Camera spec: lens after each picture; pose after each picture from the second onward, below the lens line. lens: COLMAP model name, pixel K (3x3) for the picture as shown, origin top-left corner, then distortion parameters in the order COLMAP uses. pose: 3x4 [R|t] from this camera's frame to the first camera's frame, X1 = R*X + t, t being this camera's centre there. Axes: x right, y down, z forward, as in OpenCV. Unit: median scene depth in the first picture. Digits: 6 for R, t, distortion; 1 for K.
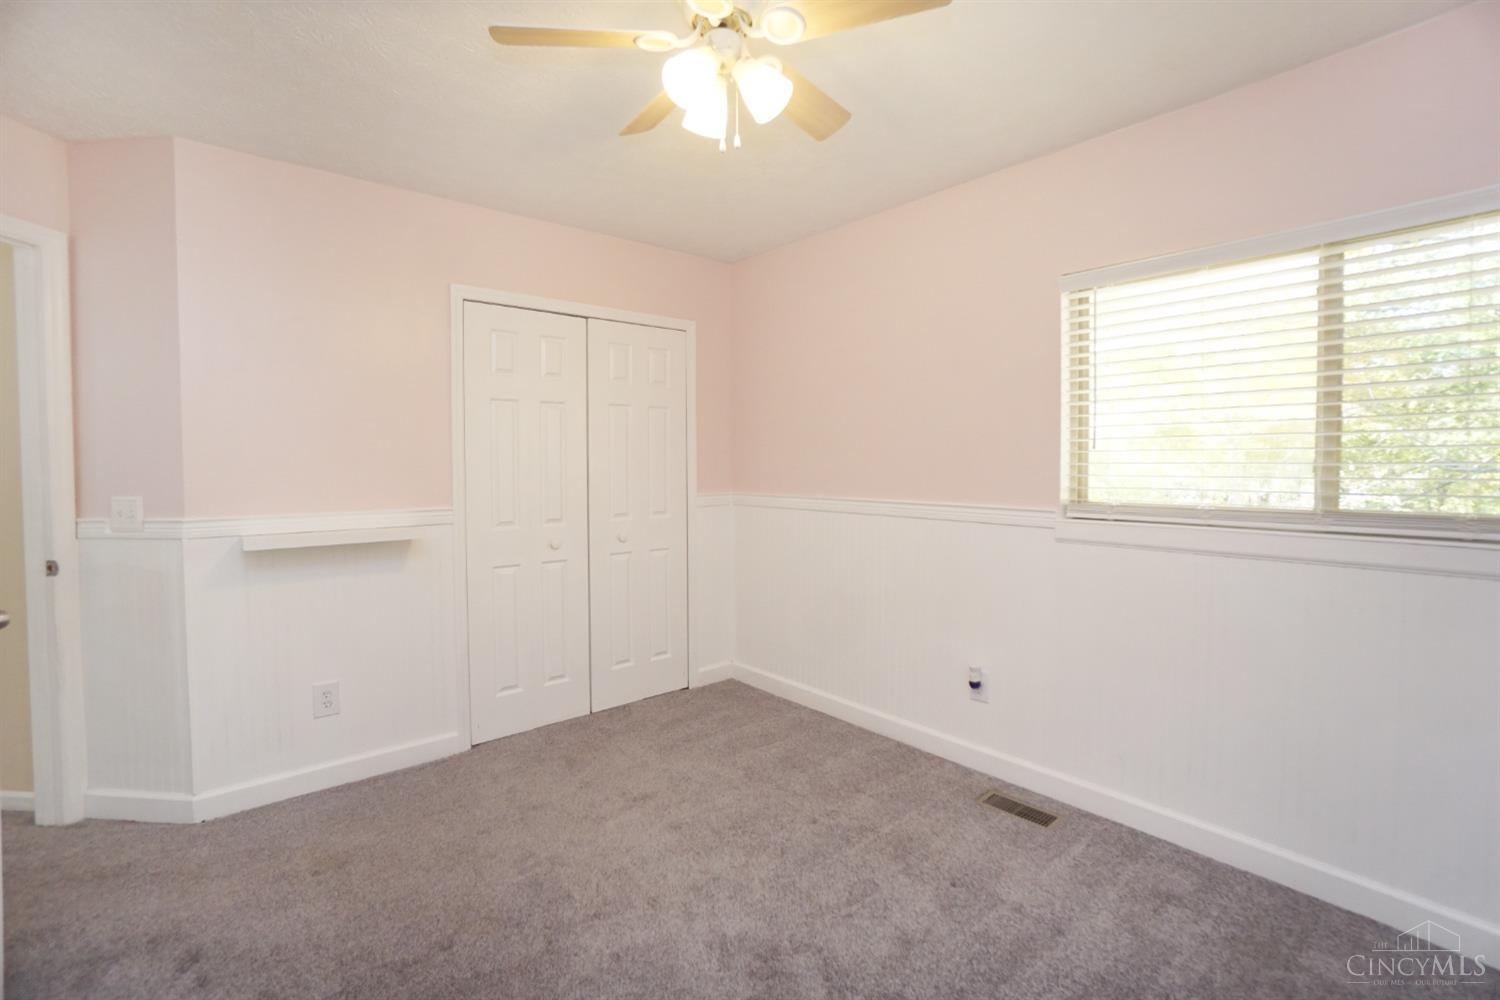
lens RADIAL K [[680.2, 0, 741.1], [0, 680.2, 482.3], [0, 0, 1]] dist [-0.063985, 0.021514]
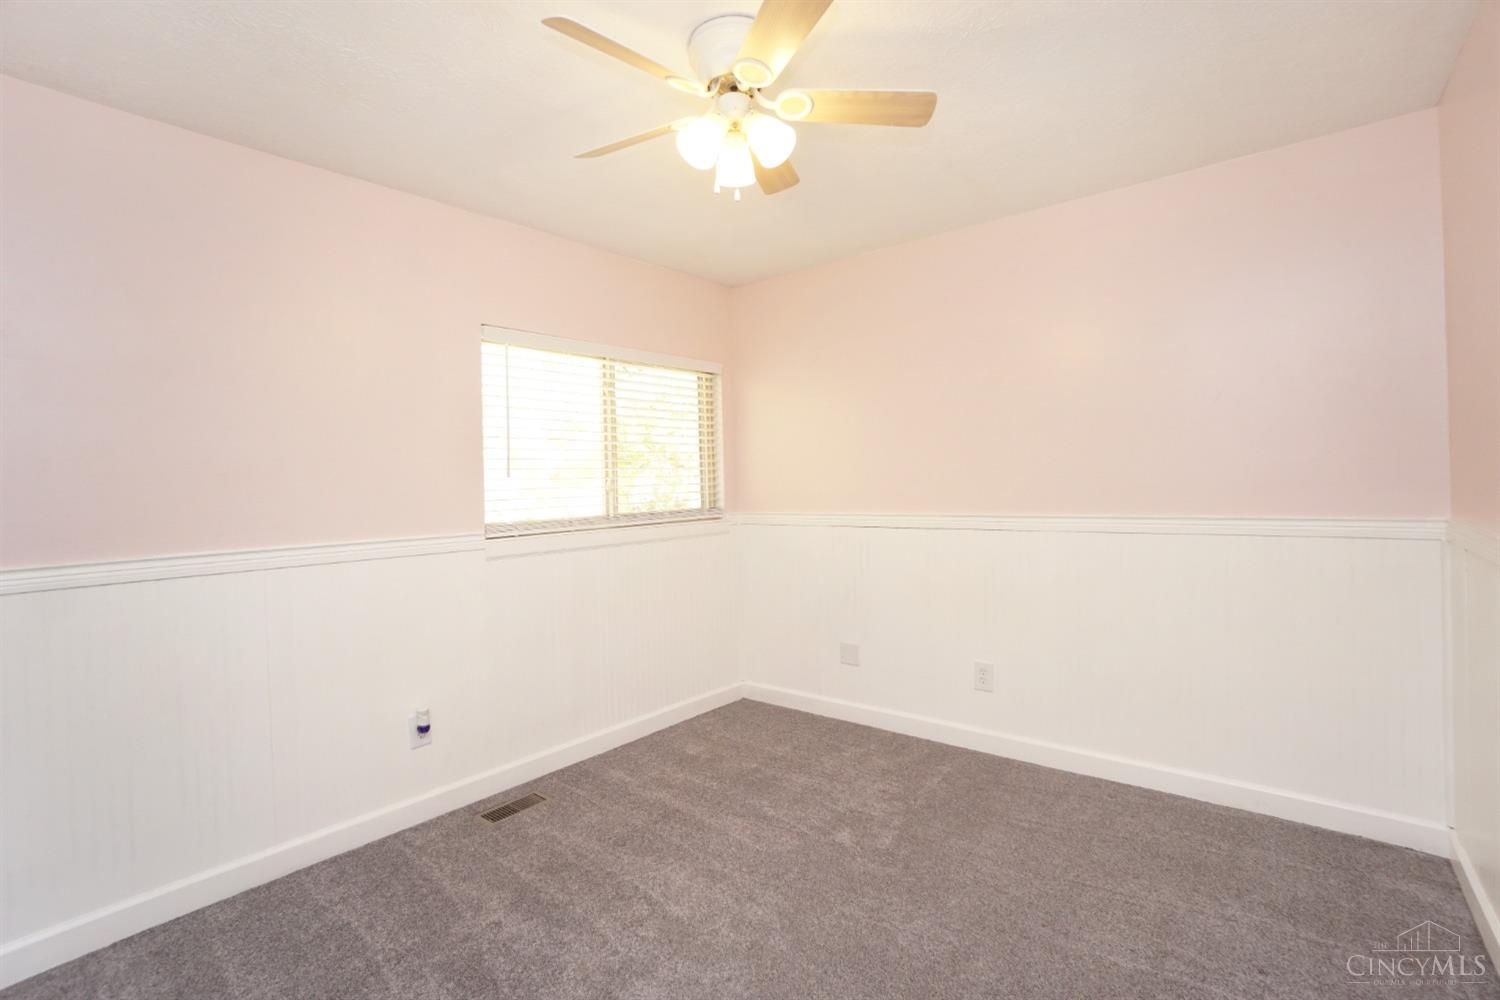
lens RADIAL K [[680.2, 0, 741.1], [0, 680.2, 482.3], [0, 0, 1]] dist [-0.063985, 0.021514]
pose [[-0.184200, 0.007424, 0.982861, -0.710428], [0.054681, 0.998500, 0.002705, -0.021237], [-0.981367, 0.054242, -0.184330, 0.792101]]
